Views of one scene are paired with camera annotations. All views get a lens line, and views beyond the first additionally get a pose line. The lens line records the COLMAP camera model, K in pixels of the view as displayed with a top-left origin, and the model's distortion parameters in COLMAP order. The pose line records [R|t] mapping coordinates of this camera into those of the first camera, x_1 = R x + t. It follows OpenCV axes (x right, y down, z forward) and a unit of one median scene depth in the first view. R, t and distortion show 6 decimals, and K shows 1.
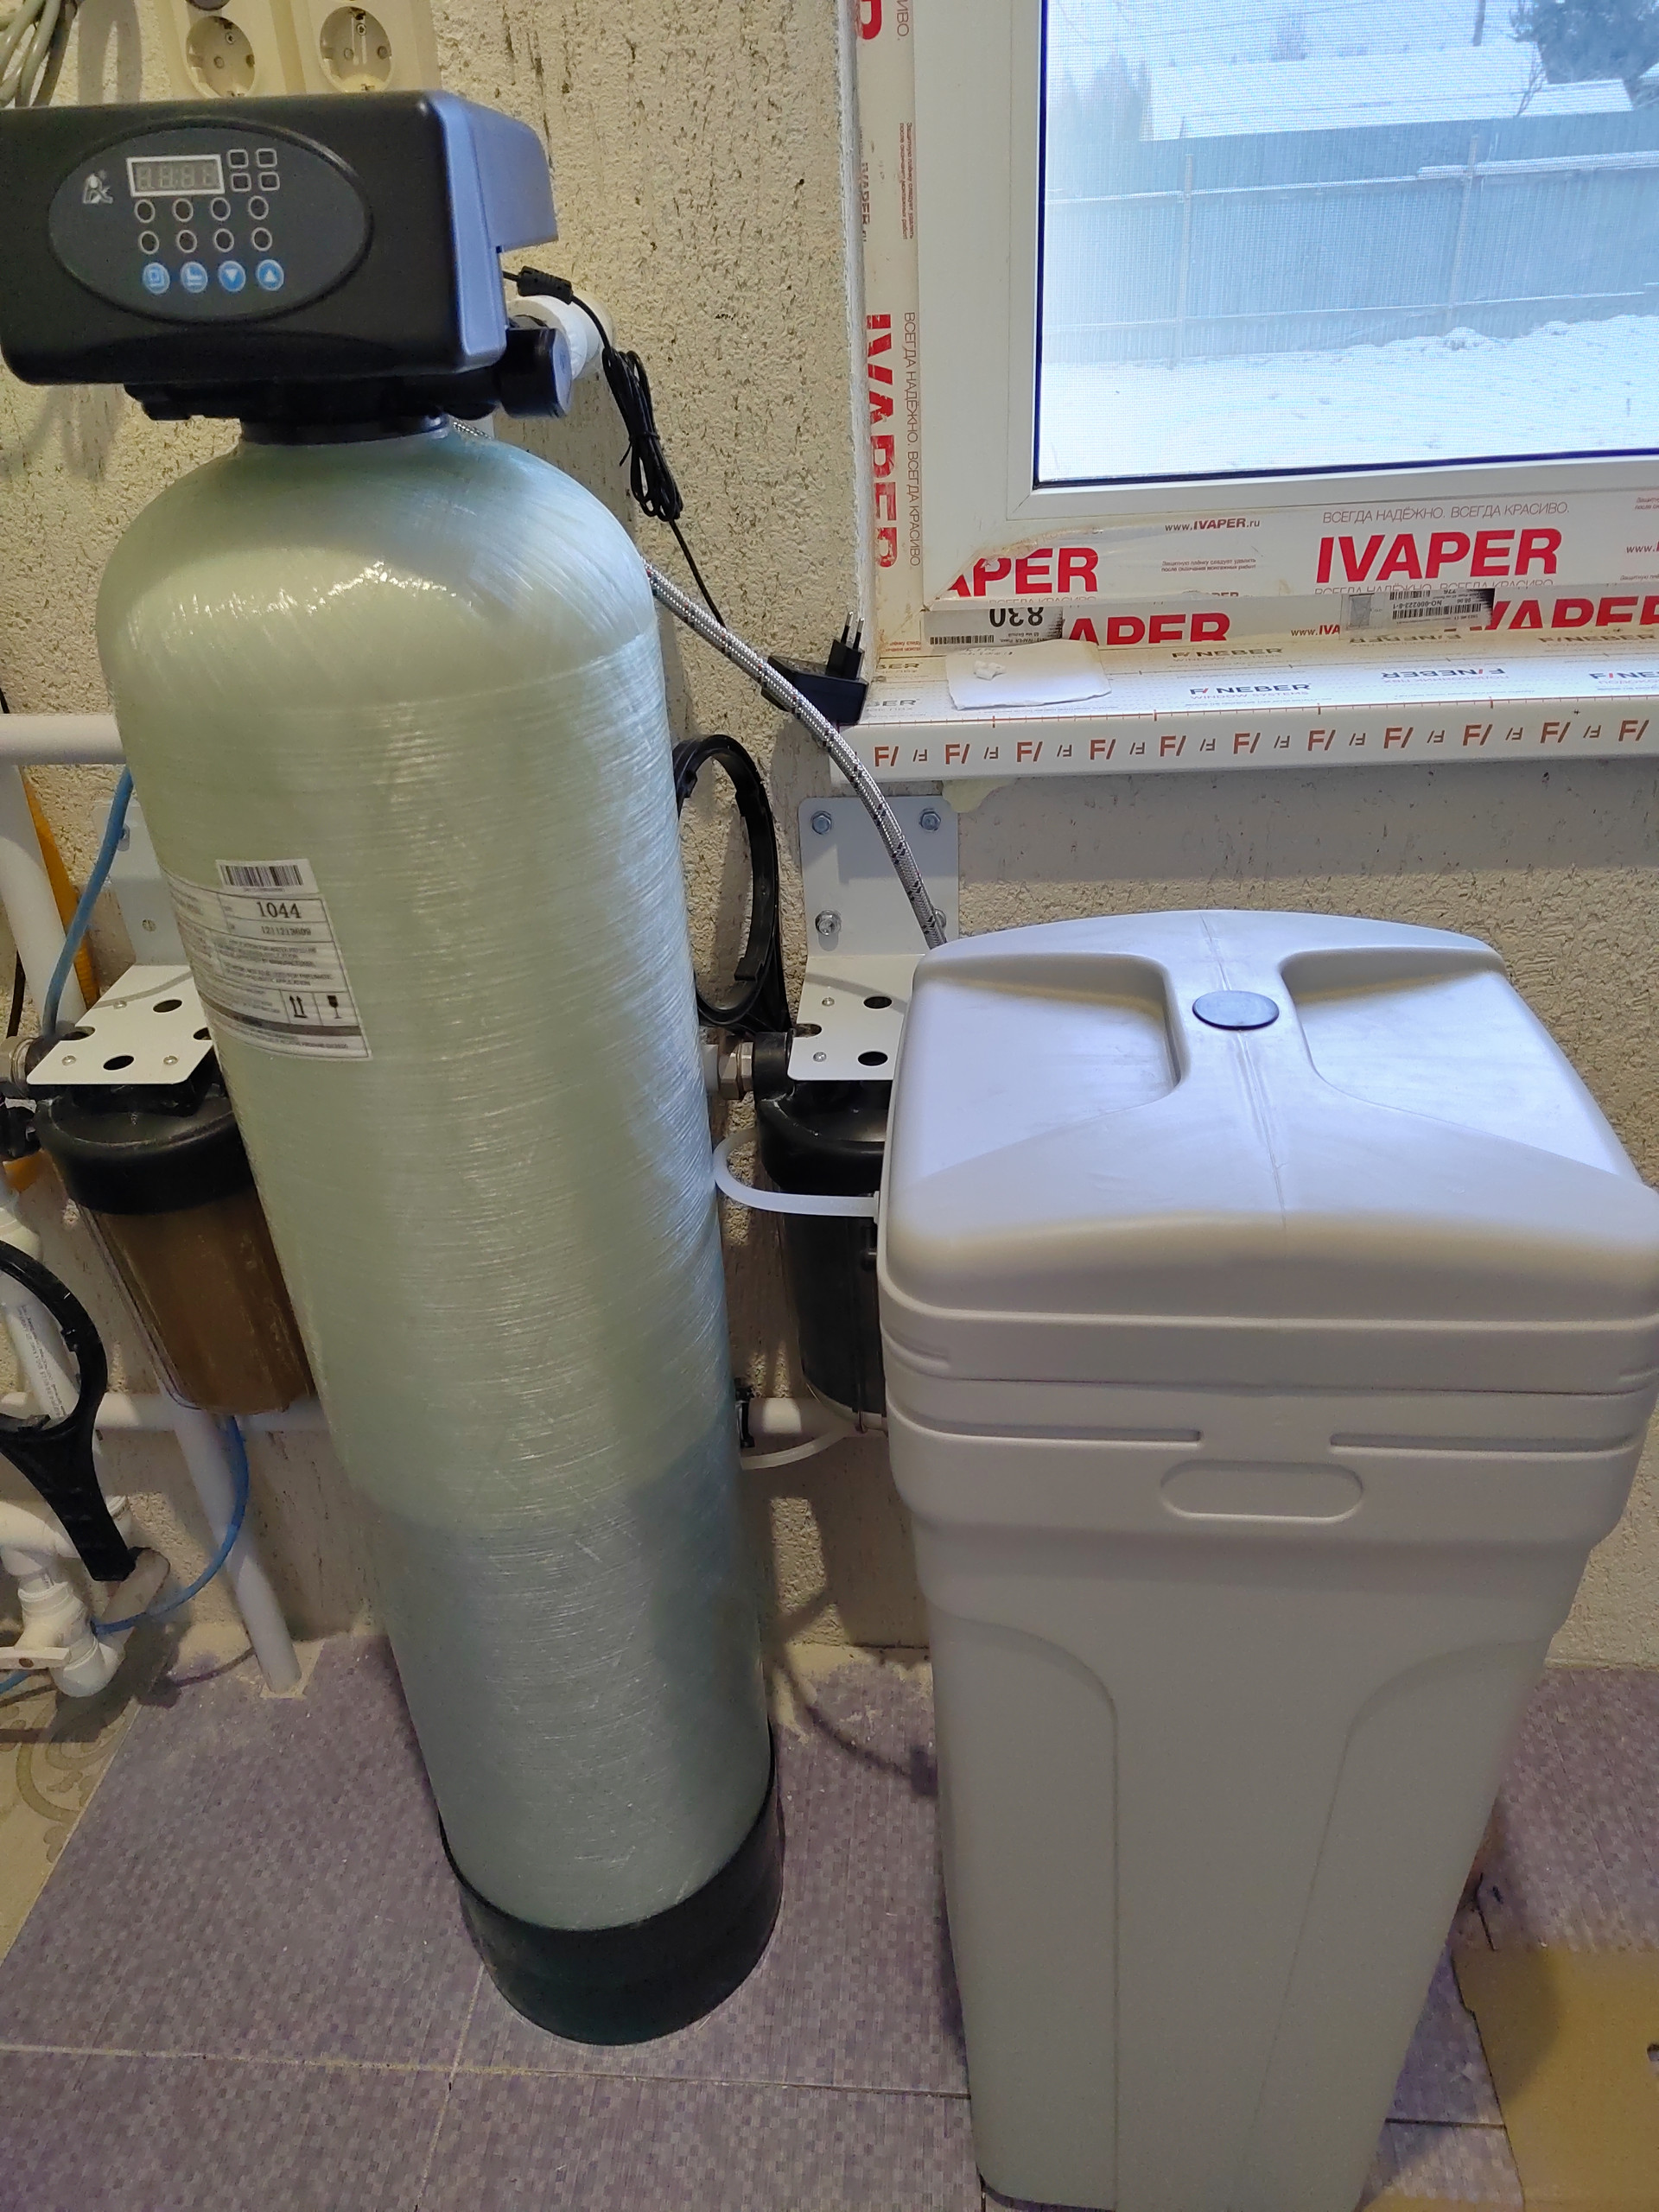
lens RADIAL K [[1508.3, 0, 823.8], [0, 1508.3, 1109.8], [0, 0, 1]] dist [0.015157, -0.002681]
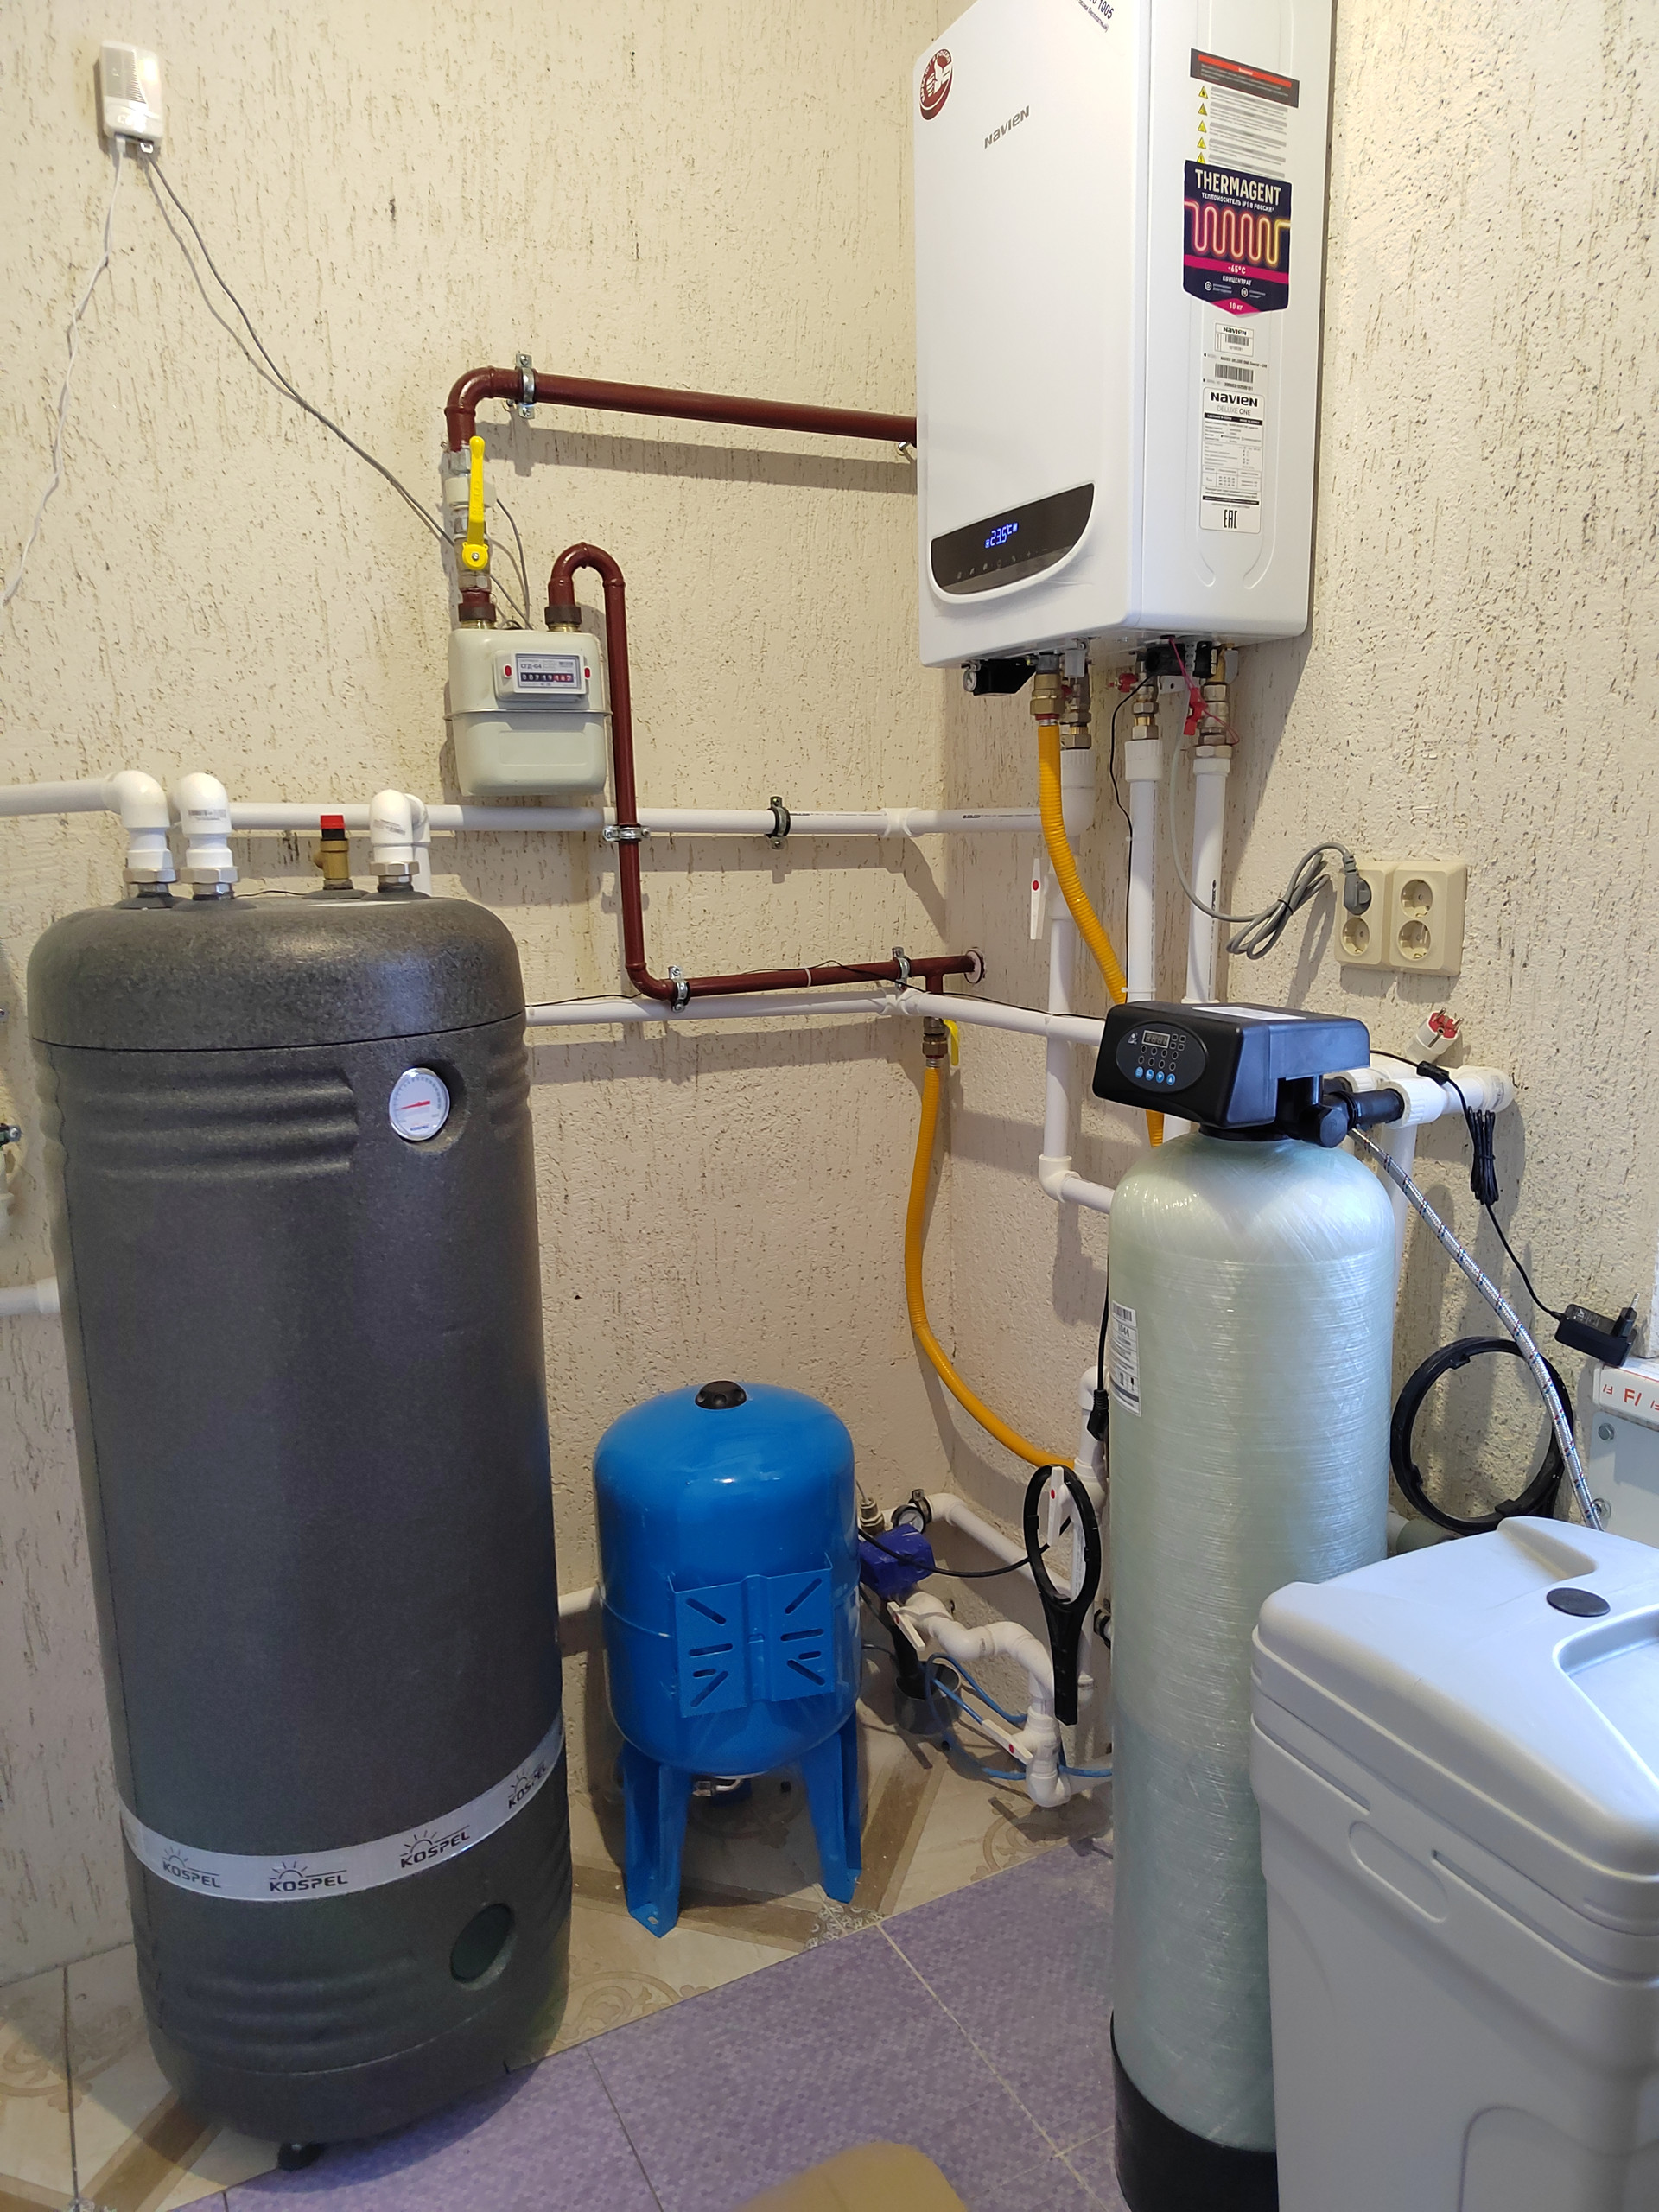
lens RADIAL K [[1489.4, 0, 829.6], [0, 1489.4, 1109.1], [0, 0, 1]] dist [0.037978, -0.029817]
pose [[0.534589, 0.191557, -0.823116, 0.791552], [-0.436260, 0.896719, -0.074652, -0.055164], [0.723803, 0.399001, 0.562945, -0.432338]]
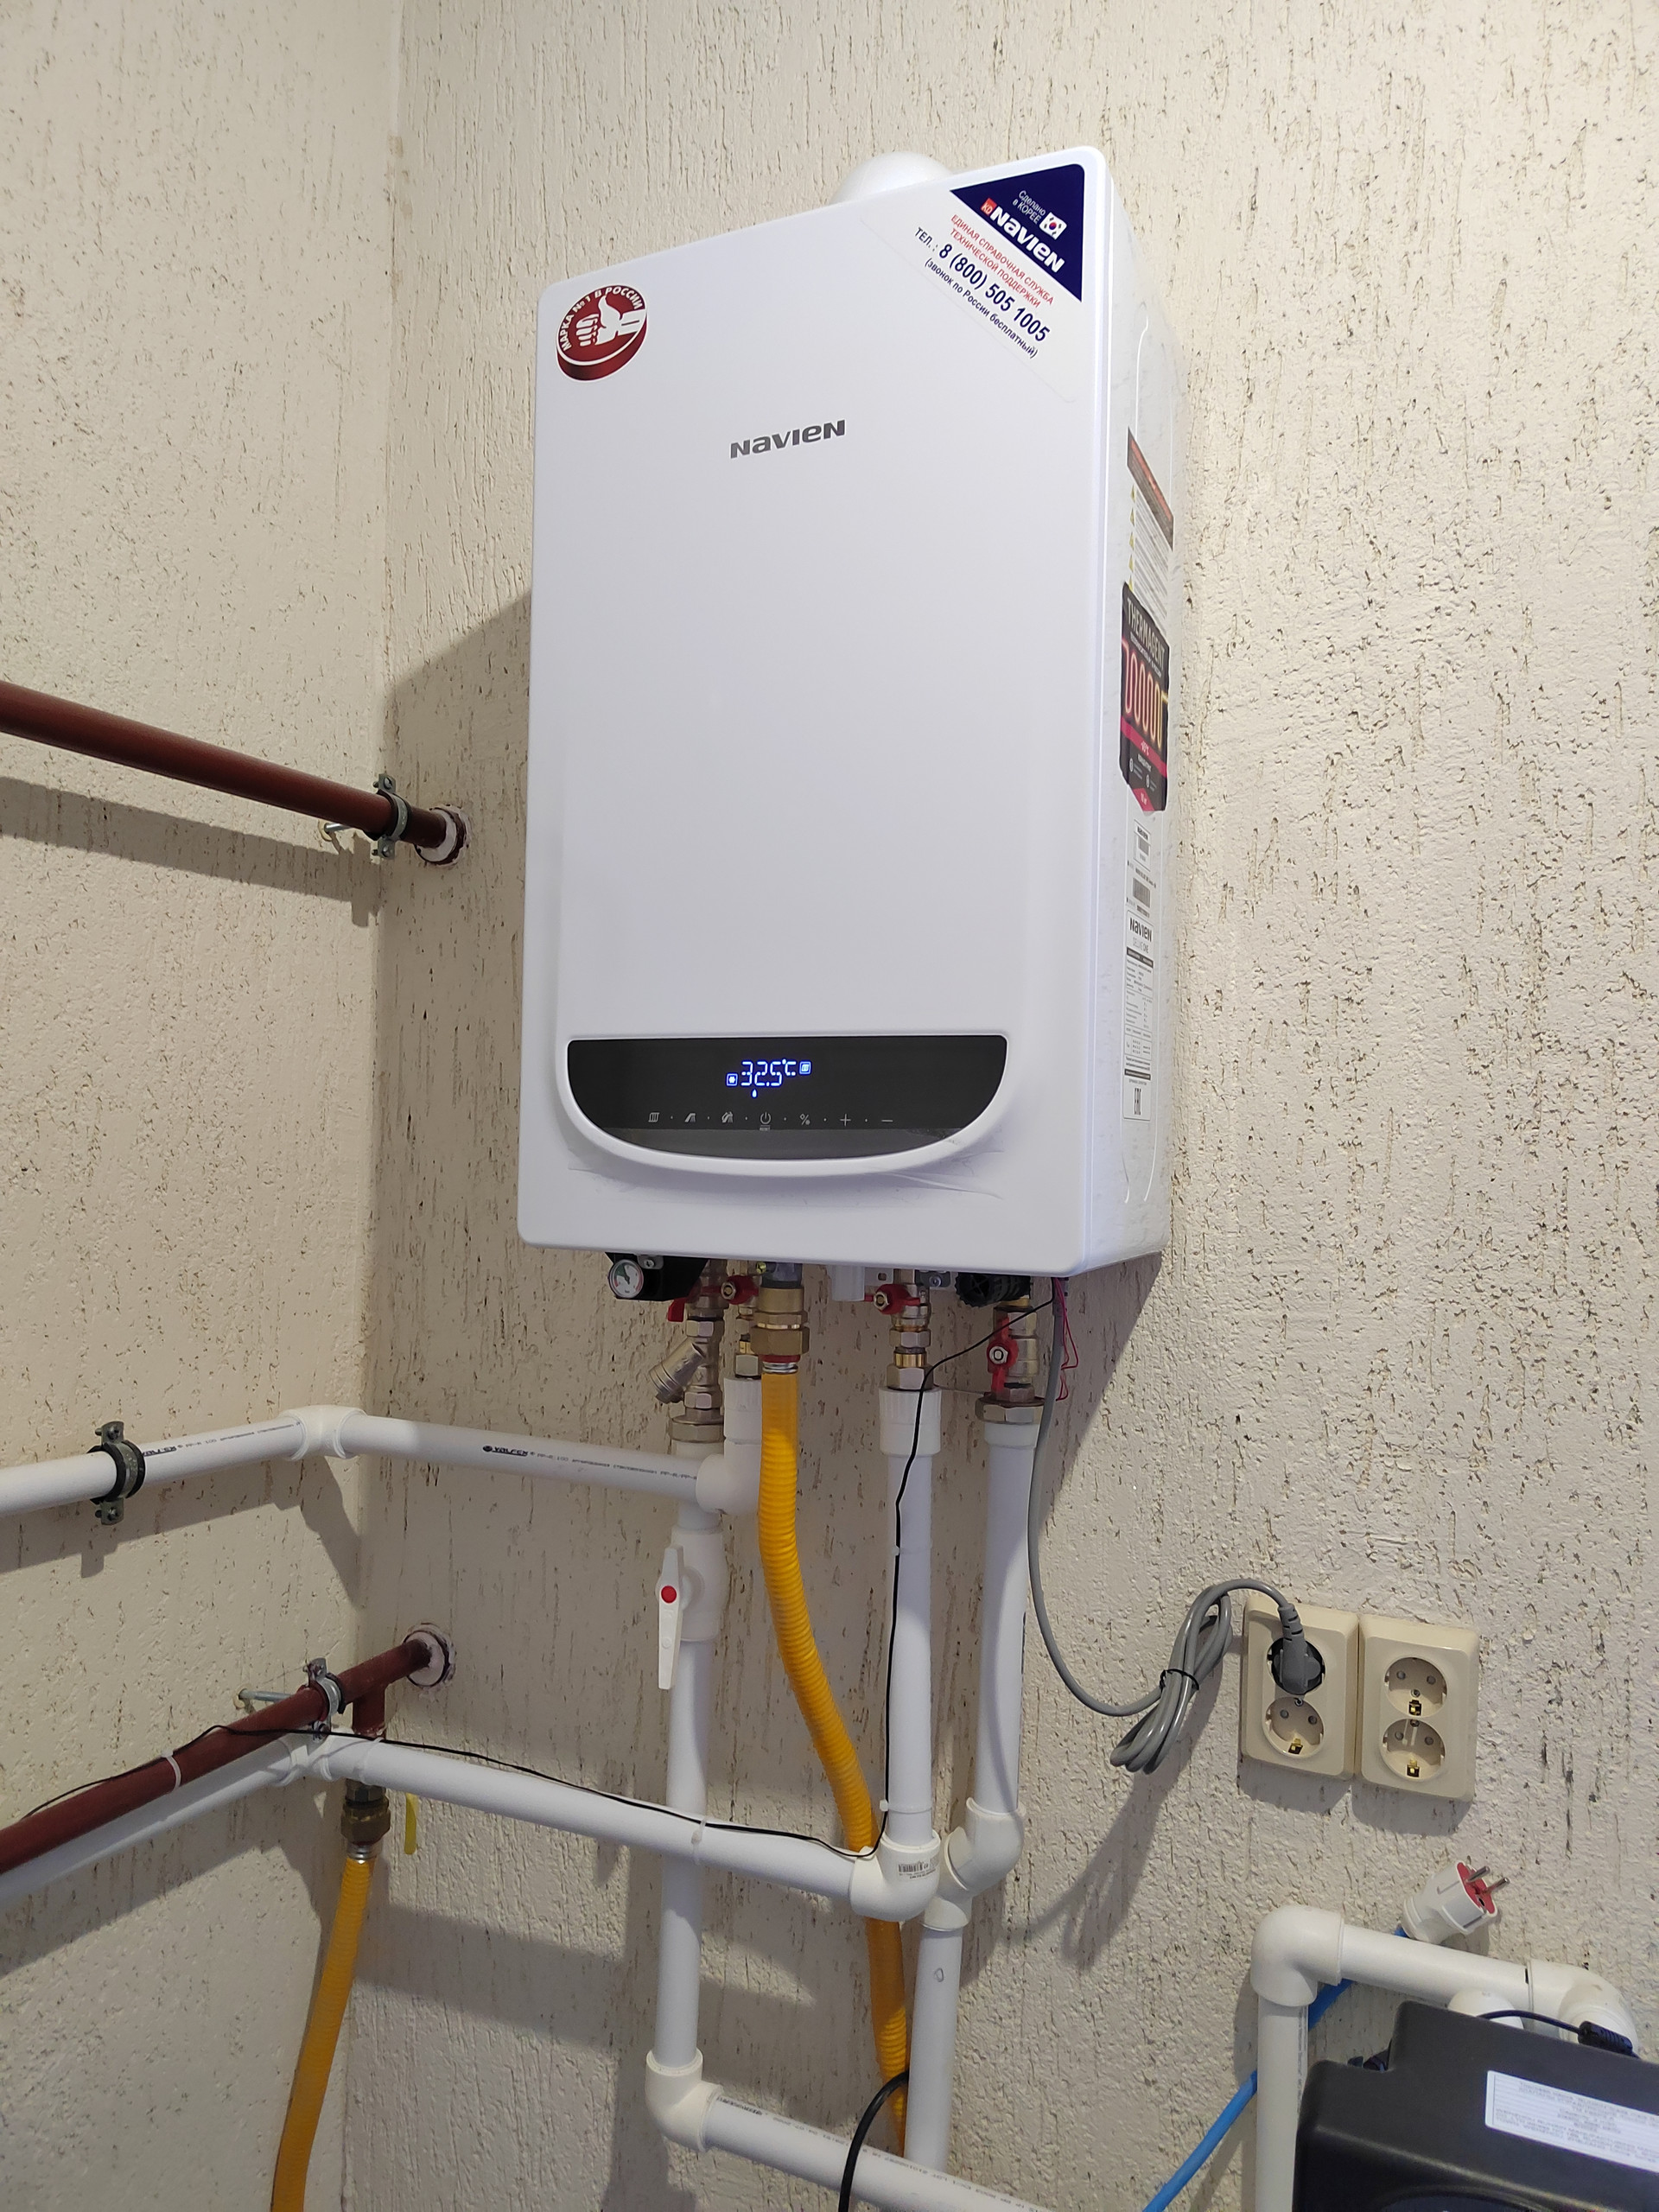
lens RADIAL K [[1489.4, 0, 829.6], [0, 1489.4, 1109.1], [0, 0, 1]] dist [0.037978, -0.029817]
pose [[0.935532, 0.065159, -0.347180, -0.332359], [-0.238002, 0.842535, -0.483207, -0.399204], [0.261026, 0.534686, 0.803727, -0.341030]]
